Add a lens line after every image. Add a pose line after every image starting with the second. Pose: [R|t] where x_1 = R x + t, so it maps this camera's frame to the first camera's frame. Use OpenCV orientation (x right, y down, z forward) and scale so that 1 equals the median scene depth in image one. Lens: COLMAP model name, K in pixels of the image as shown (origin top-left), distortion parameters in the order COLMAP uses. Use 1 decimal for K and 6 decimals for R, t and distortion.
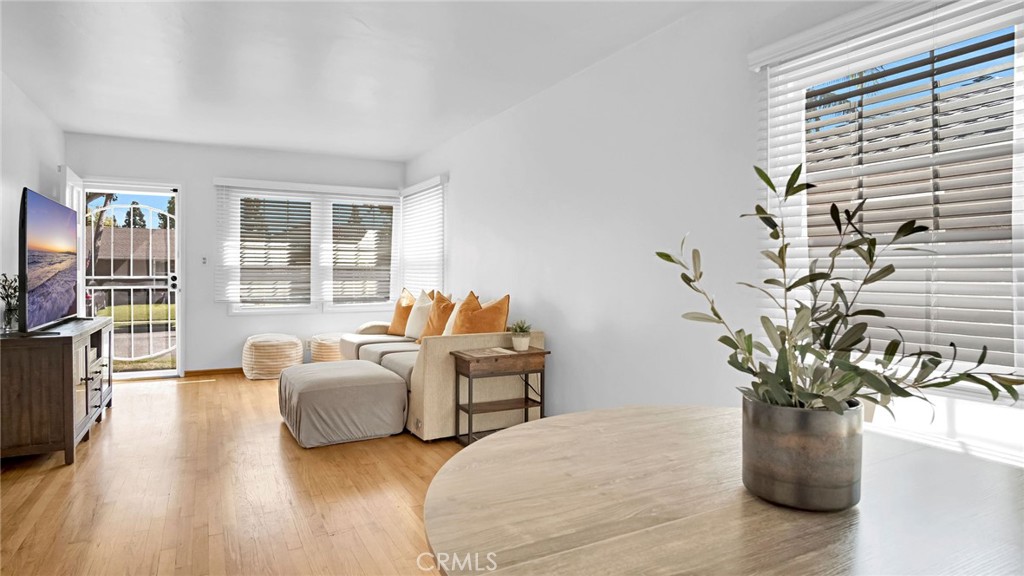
lens RADIAL K [[572.0, 0, 512.0], [0, 572.0, 288.0], [0, 0, 1]] dist [-0.020682, 0.000284]
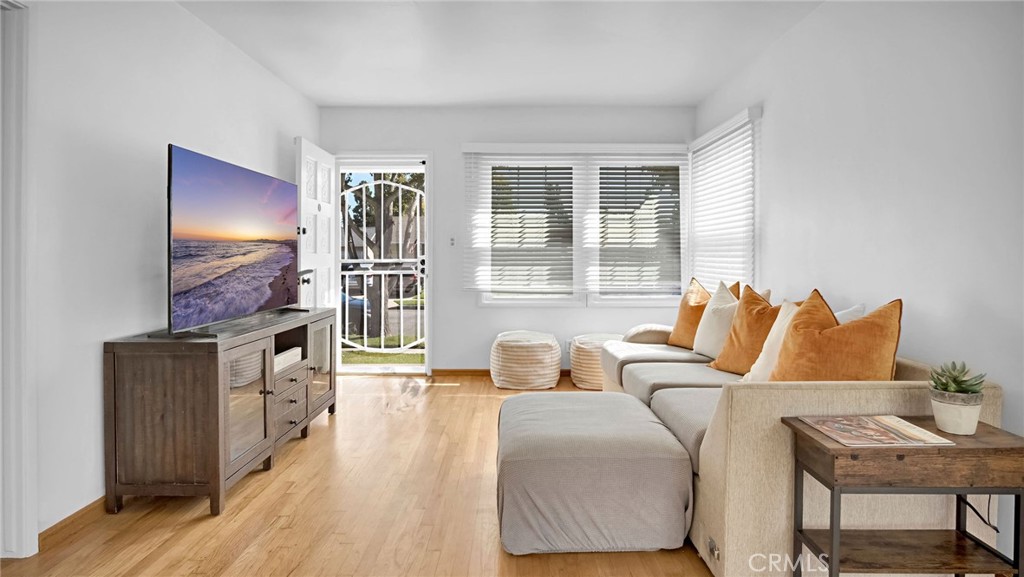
lens RADIAL K [[569.4, 0, 510.8], [0, 569.4, 251.4], [0, 0, 1]] dist [-0.025905, 0.000053]
pose [[0.874619, -0.004074, -0.484793, -0.054929], [-0.012458, 0.999446, -0.030874, -0.009172], [0.484650, 0.033042, 0.874084, 0.329865]]
